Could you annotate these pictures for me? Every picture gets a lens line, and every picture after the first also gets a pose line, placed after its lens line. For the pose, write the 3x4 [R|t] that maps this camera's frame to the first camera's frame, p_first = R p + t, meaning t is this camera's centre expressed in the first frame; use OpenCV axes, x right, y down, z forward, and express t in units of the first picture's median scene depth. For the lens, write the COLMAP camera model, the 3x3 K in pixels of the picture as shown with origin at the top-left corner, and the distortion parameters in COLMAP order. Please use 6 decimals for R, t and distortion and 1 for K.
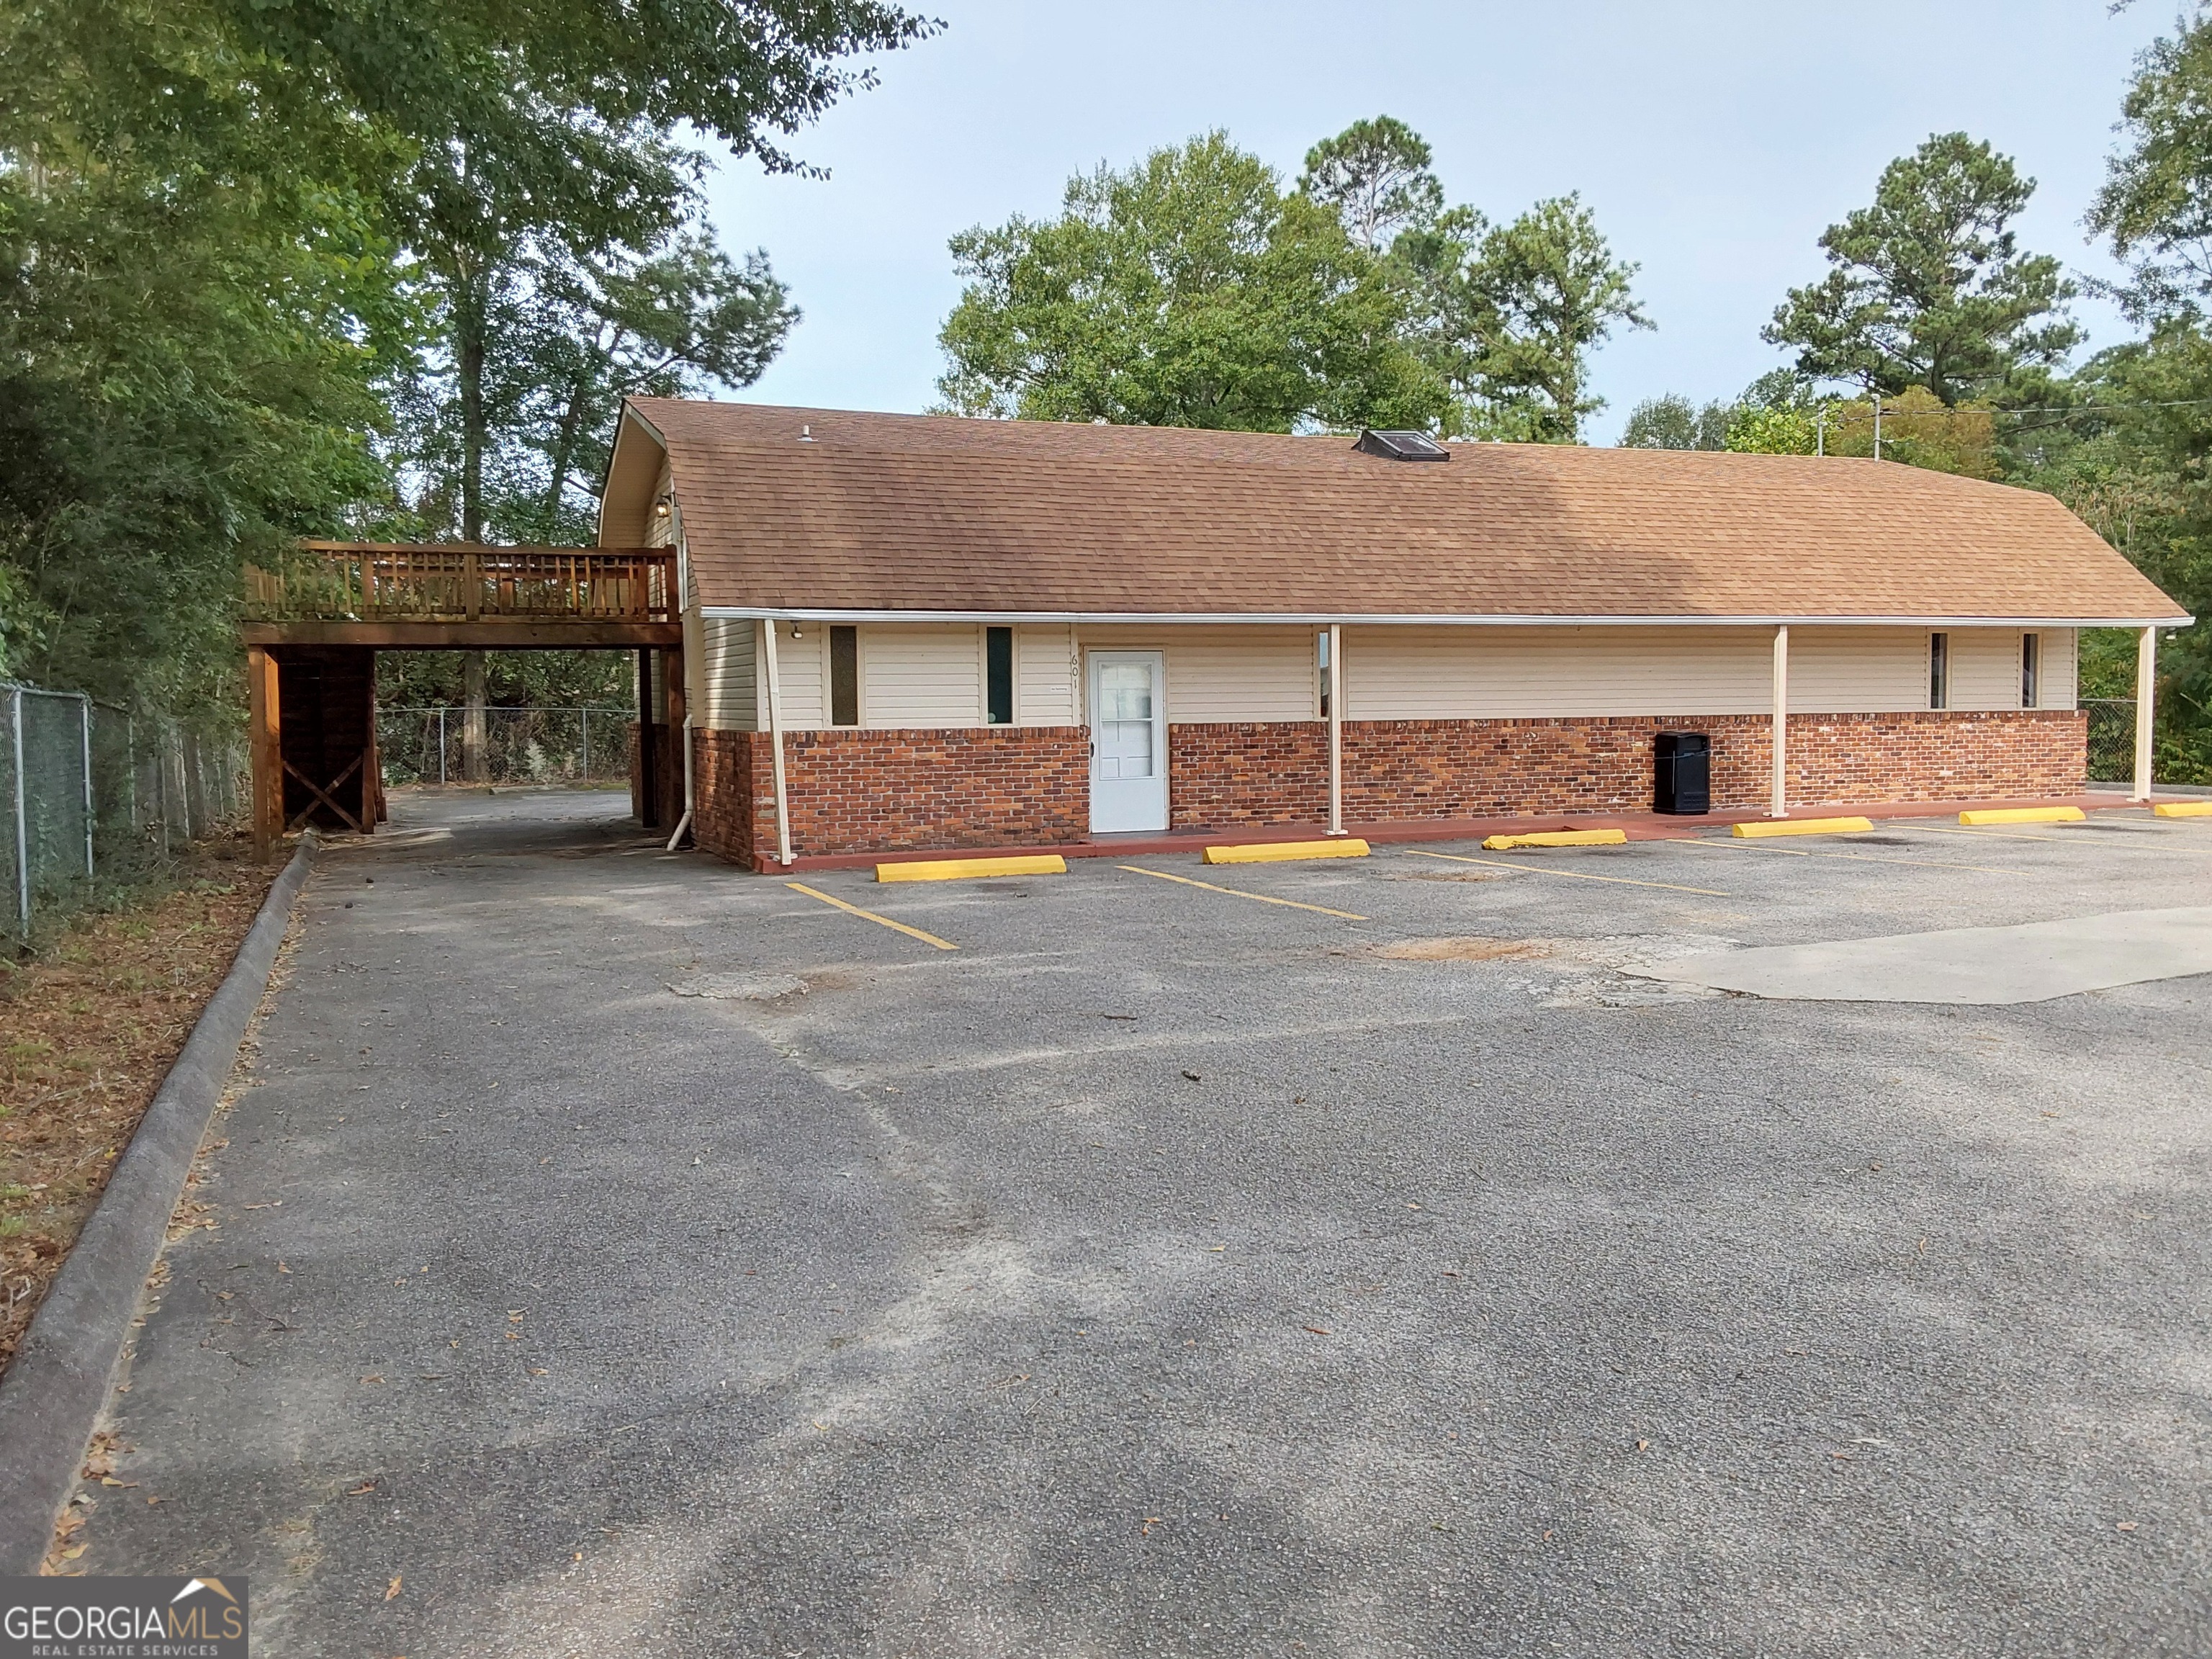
lens RADIAL K [[1789.3, 0, 1104.0], [0, 1789.3, 830.9], [0, 0, 1]] dist [0.086924, -0.108071]
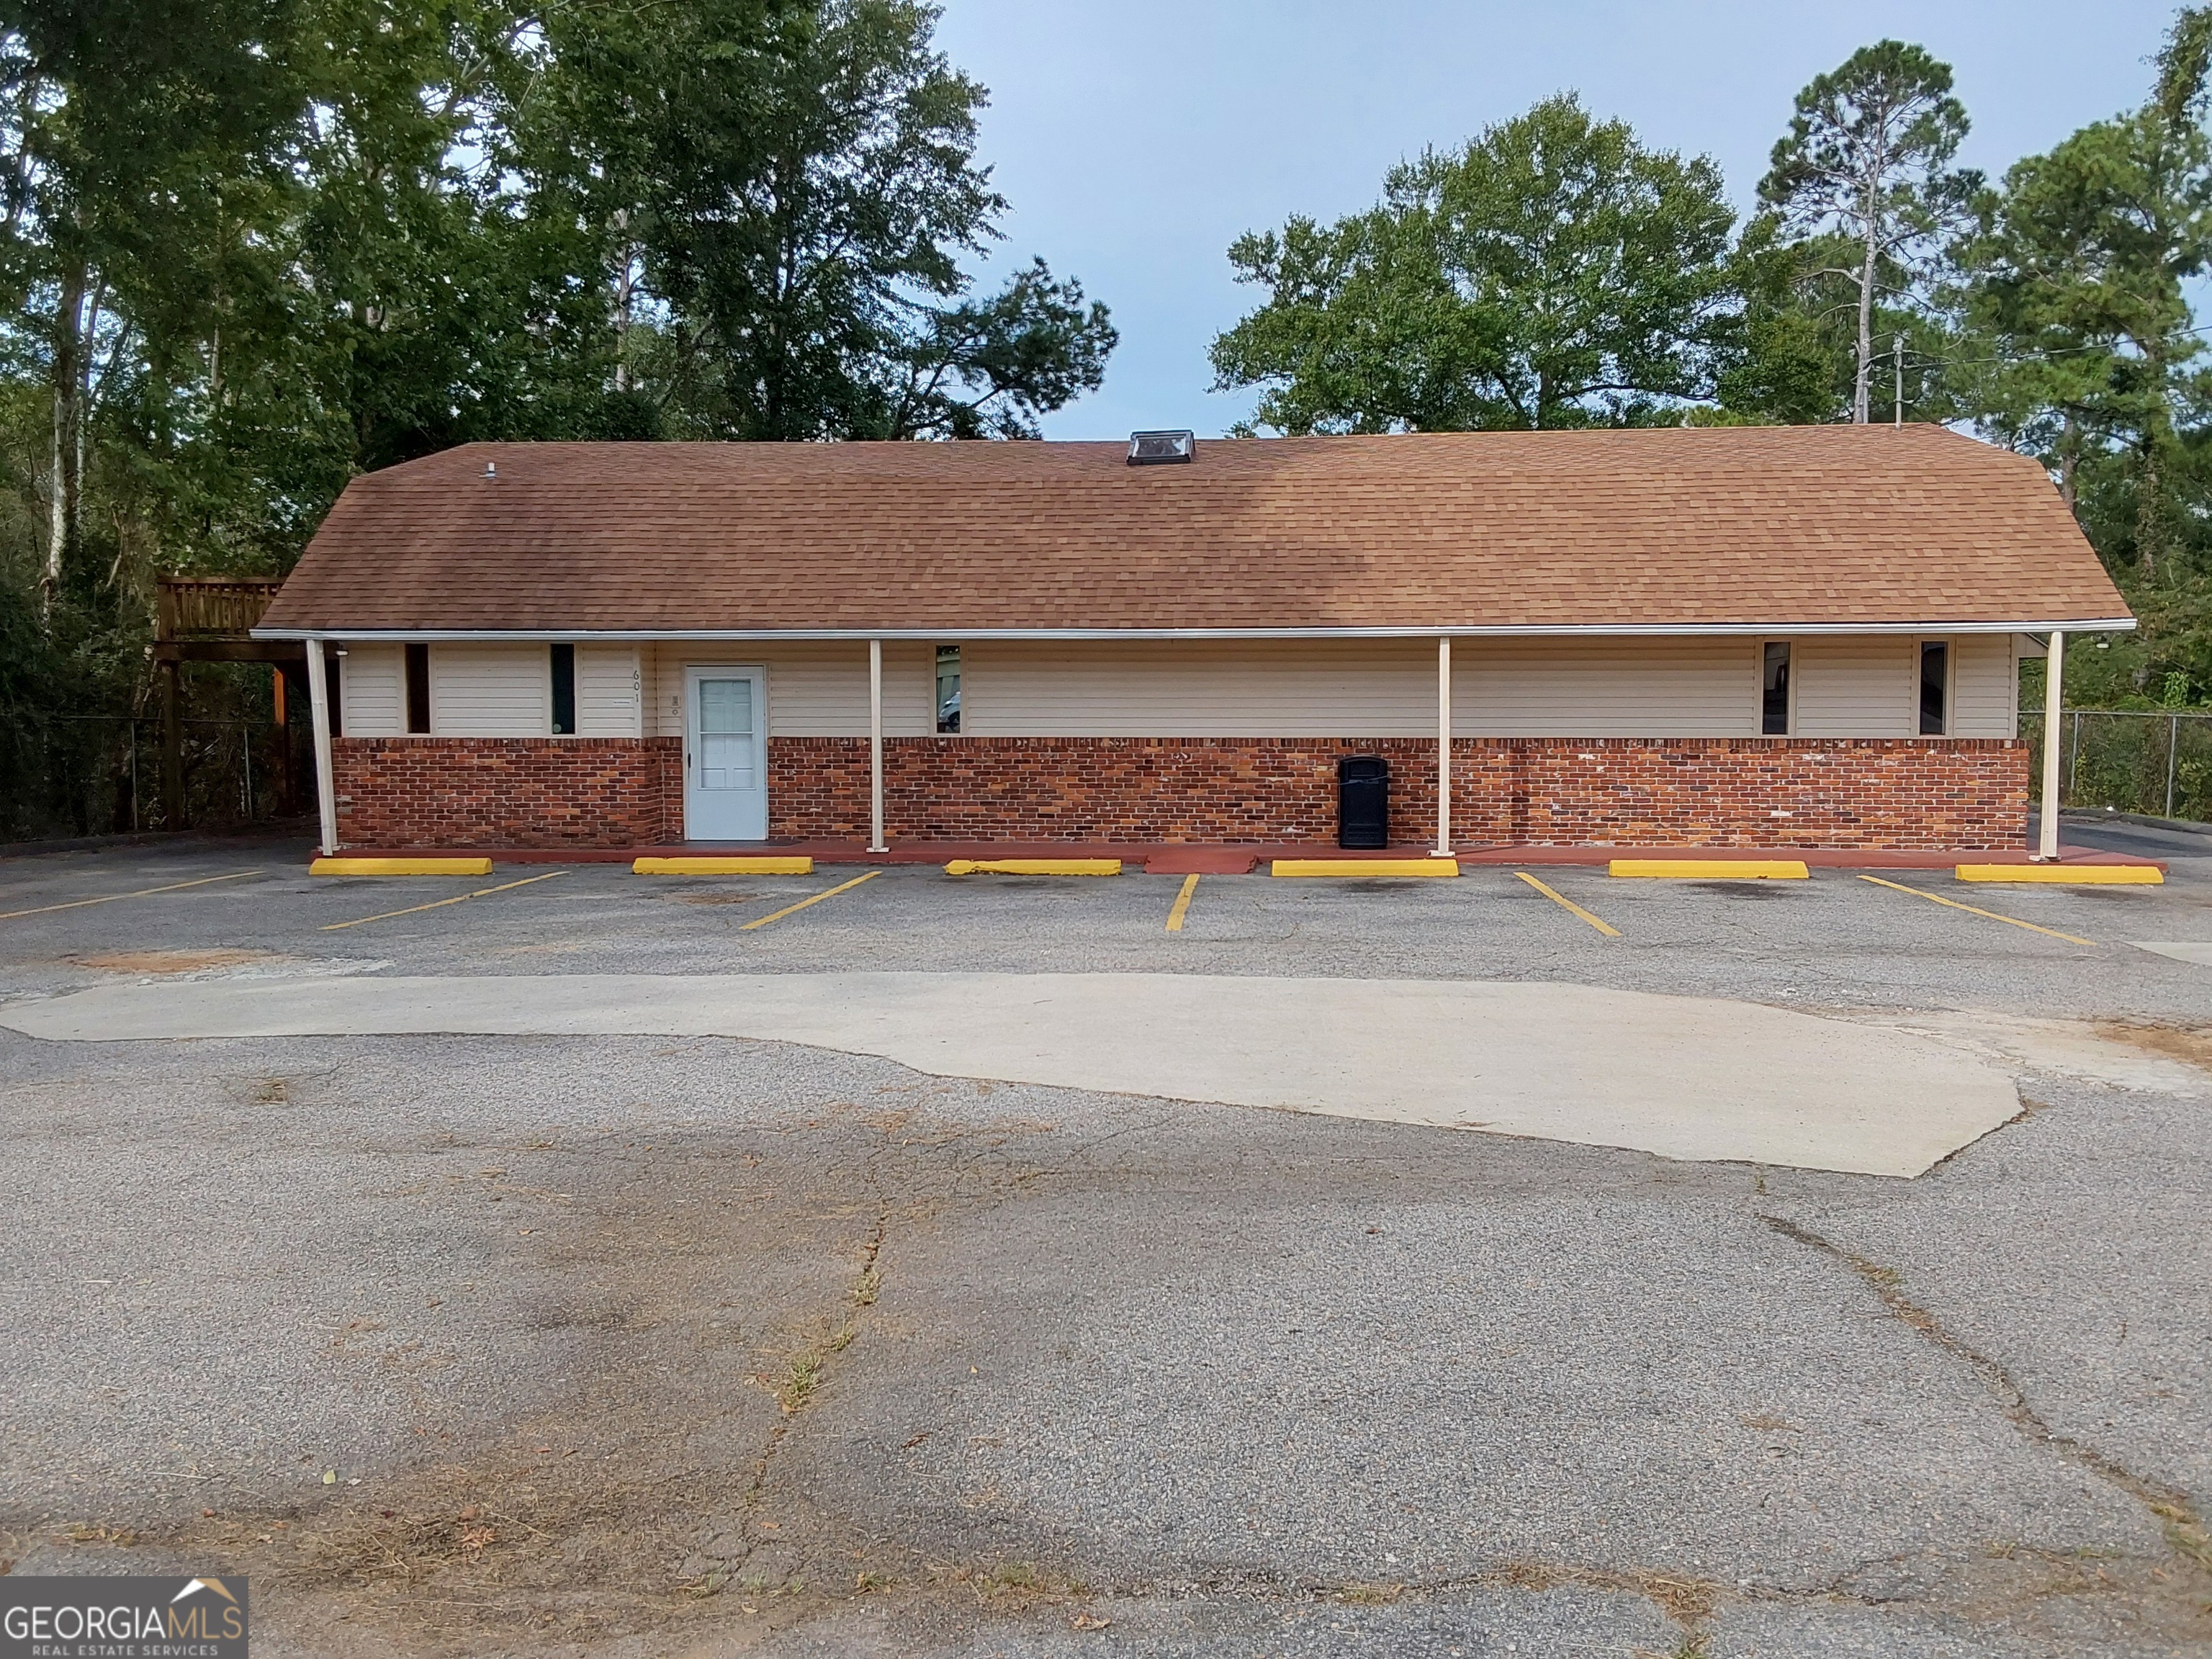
lens RADIAL K [[1789.3, 0, 1100.7], [0, 1789.3, 826.7], [0, 0, 1]] dist [0.086924, -0.108071]
pose [[0.894417, 0.039320, -0.445503, 0.616162], [-0.040662, 0.999151, 0.006549, -0.021183], [0.445382, 0.012258, 0.895257, 0.151083]]
